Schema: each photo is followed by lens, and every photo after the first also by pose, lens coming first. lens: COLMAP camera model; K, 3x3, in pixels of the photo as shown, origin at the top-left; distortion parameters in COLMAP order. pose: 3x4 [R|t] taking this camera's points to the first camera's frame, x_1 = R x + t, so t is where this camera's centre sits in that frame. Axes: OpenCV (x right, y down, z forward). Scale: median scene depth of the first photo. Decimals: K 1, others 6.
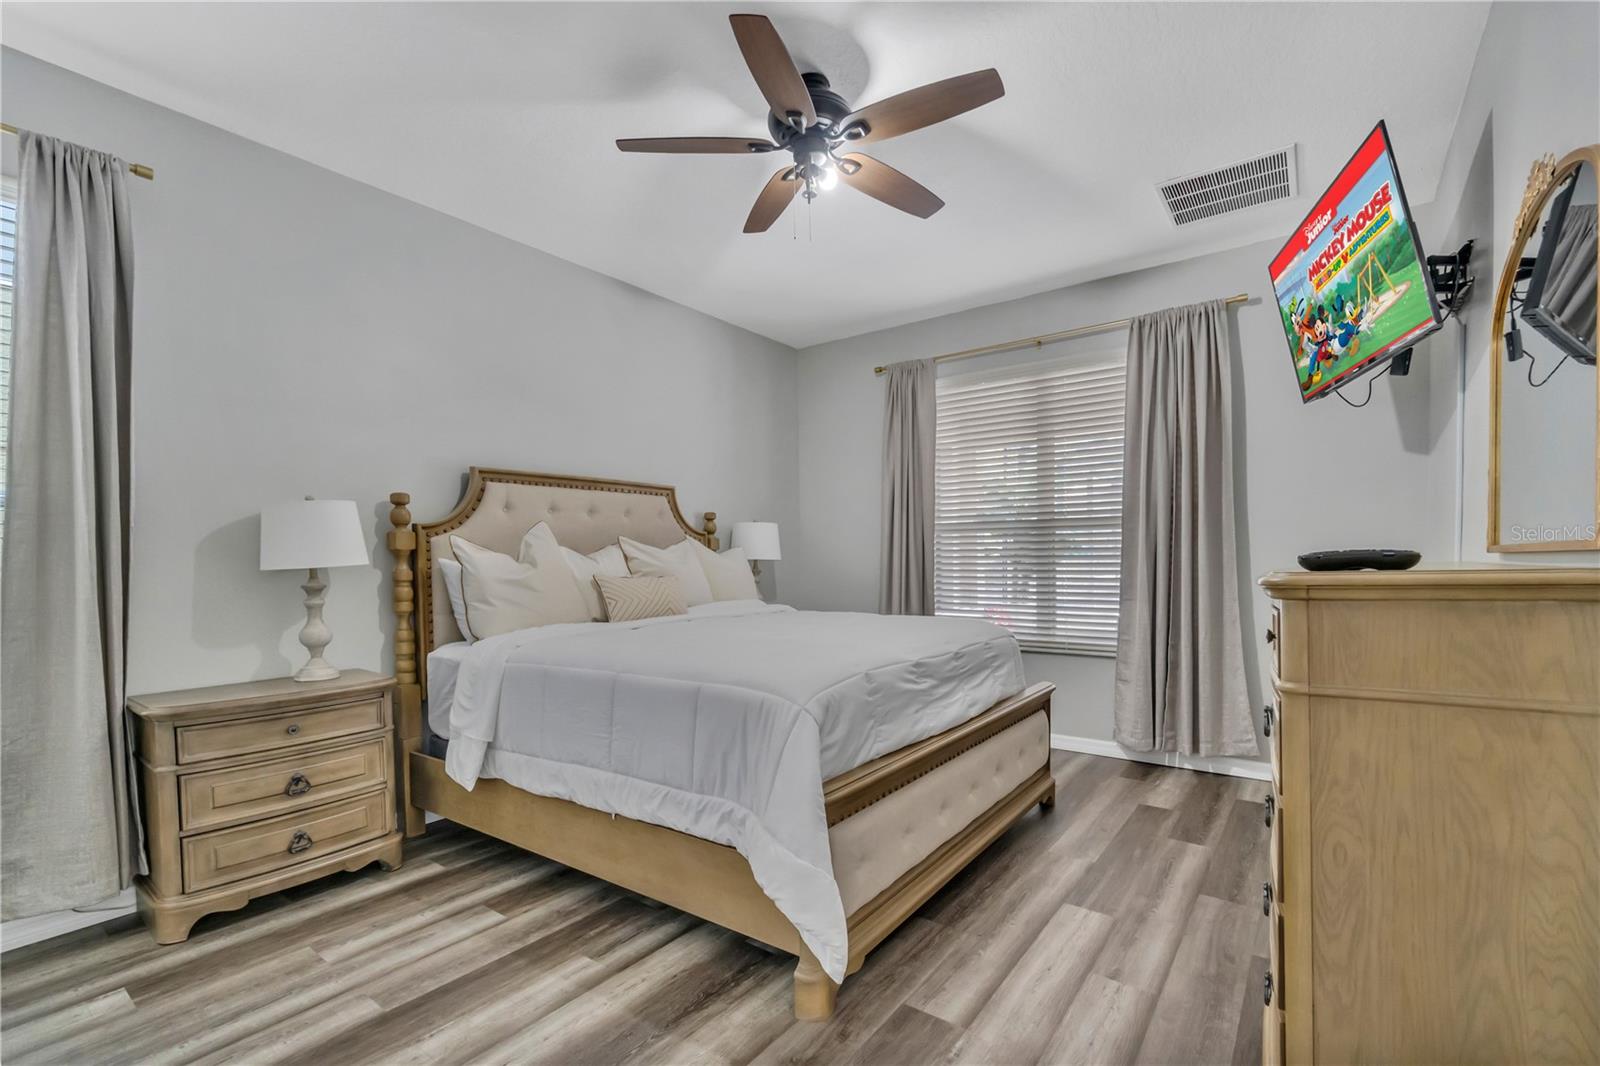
lens RADIAL K [[698.2, 0, 796.2], [0, 698.2, 580.2], [0, 0, 1]] dist [0.015014, 0.001189]
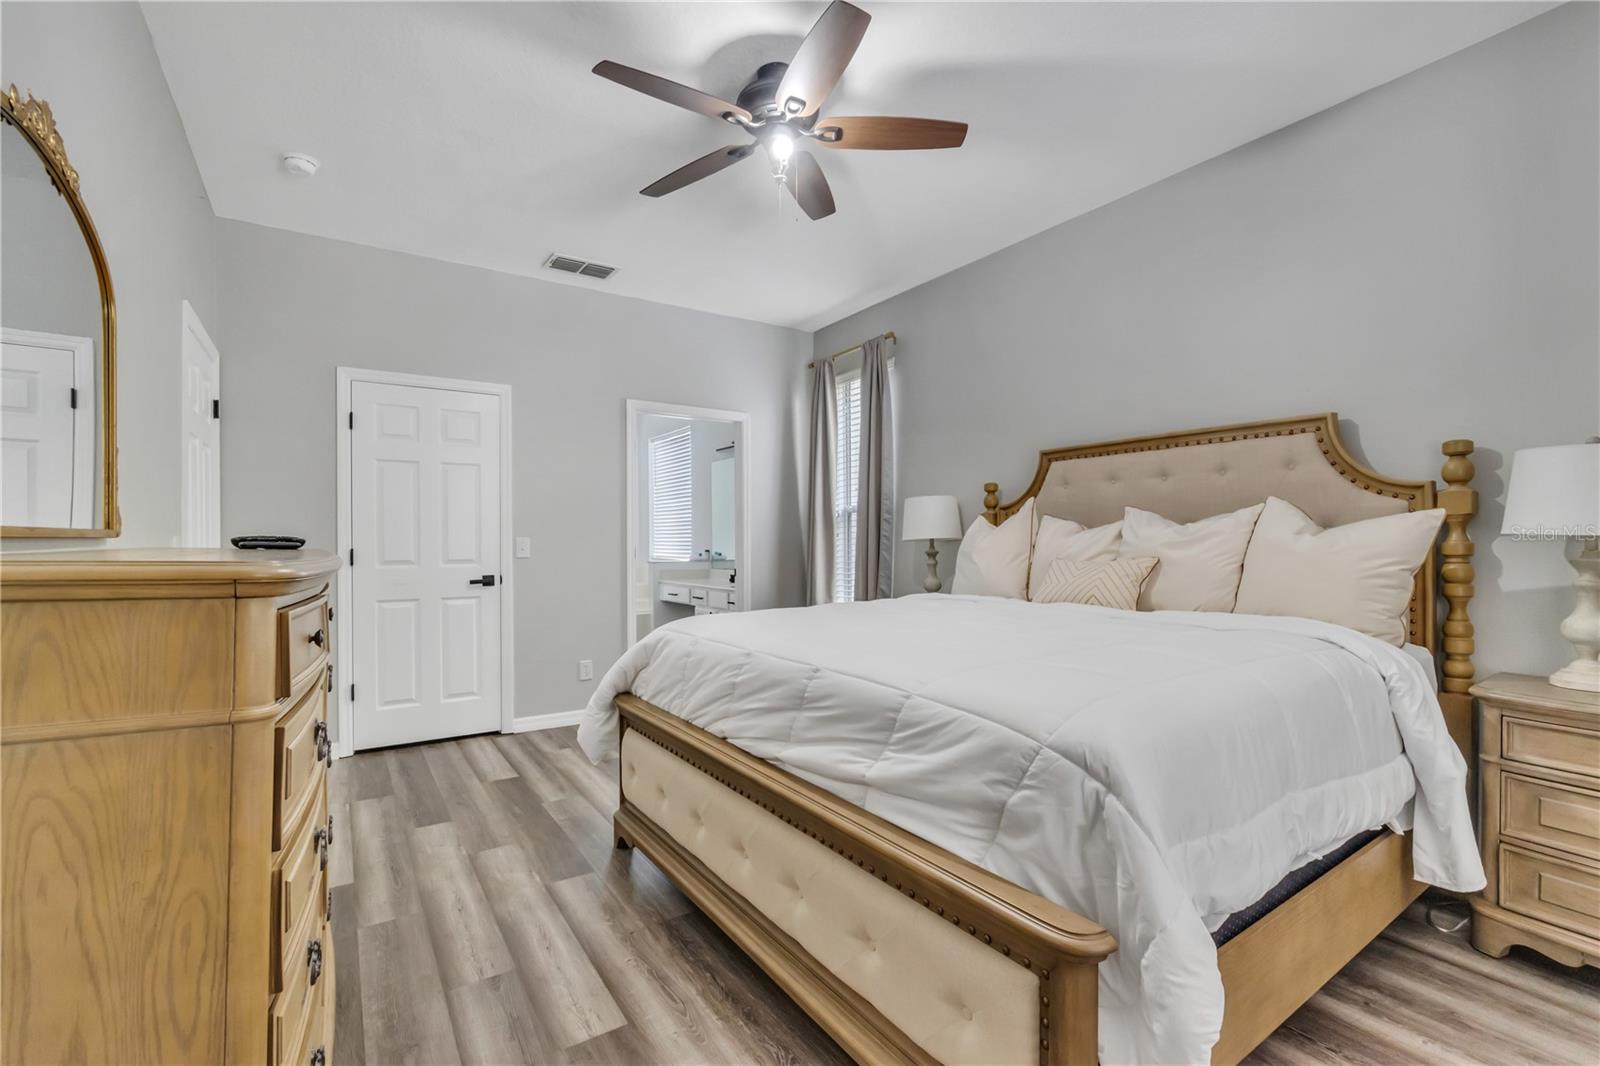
lens RADIAL K [[698.2, 0, 800.6], [0, 698.2, 530.4], [0, 0, 1]] dist [0.015014, 0.001189]
pose [[-0.321091, 0.005164, -0.947034, 0.961309], [-0.018048, 0.999770, 0.011571, -0.054144], [0.946876, 0.020807, -0.320924, 1.327359]]
